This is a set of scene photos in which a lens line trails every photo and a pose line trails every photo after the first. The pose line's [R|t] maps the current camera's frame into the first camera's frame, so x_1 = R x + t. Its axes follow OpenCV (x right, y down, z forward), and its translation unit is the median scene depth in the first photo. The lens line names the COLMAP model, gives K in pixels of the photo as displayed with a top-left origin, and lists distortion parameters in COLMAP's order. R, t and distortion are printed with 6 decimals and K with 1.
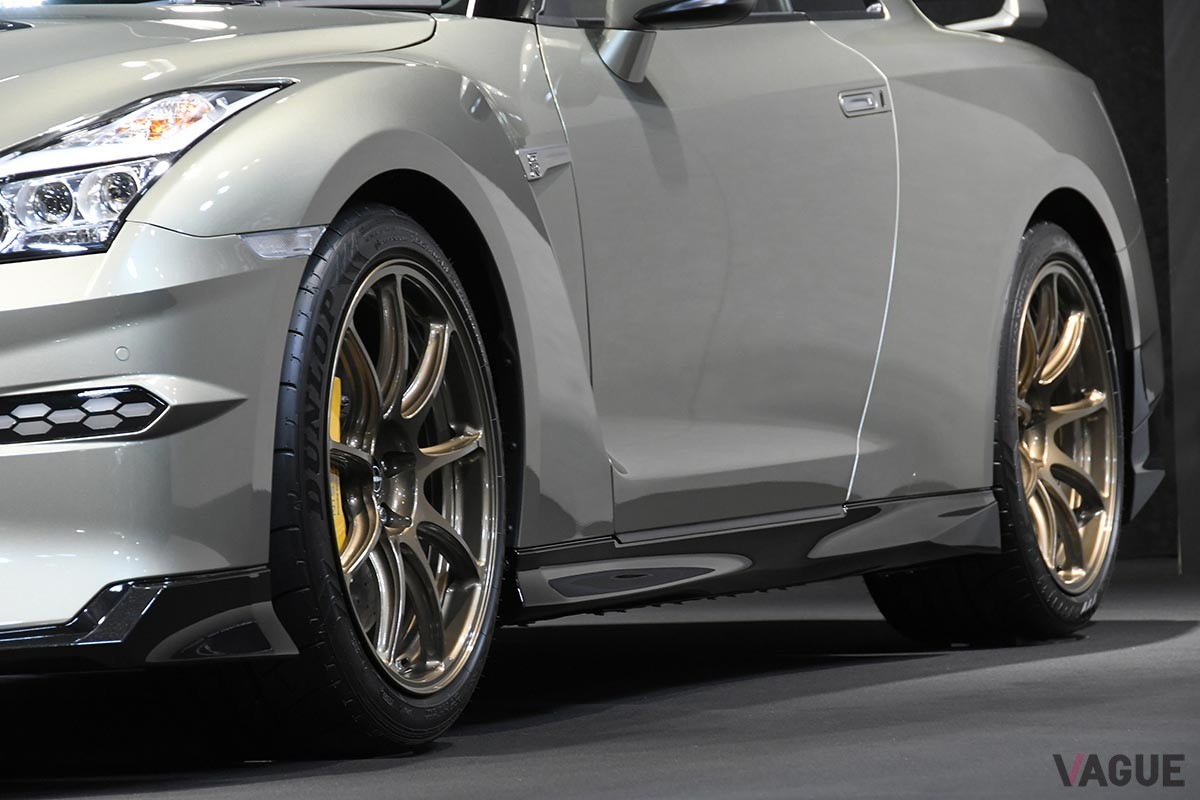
lens RADIAL K [[6890.2, 0, 600.0], [0, 6890.2, 400.0], [0, 0, 1]] dist [2.221382, -3.925916]
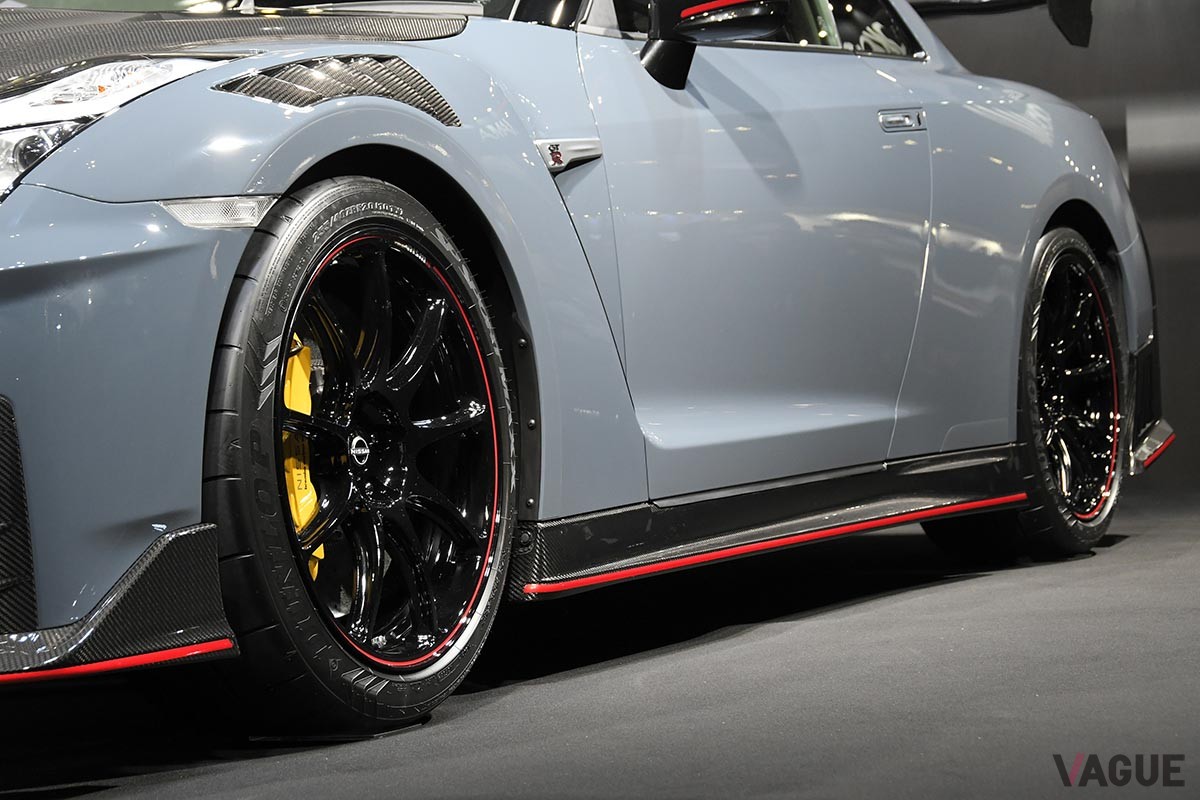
lens RADIAL K [[3052.7, 0, 600.0], [0, 3052.7, 400.0], [0, 0, 1]] dist [0.145661, 0.834263]
pose [[0.995337, -0.007598, -0.096155, 0.040363], [0.008265, 0.999944, 0.006540, 0.000401], [0.096100, -0.007304, 0.995345, 0.530394]]
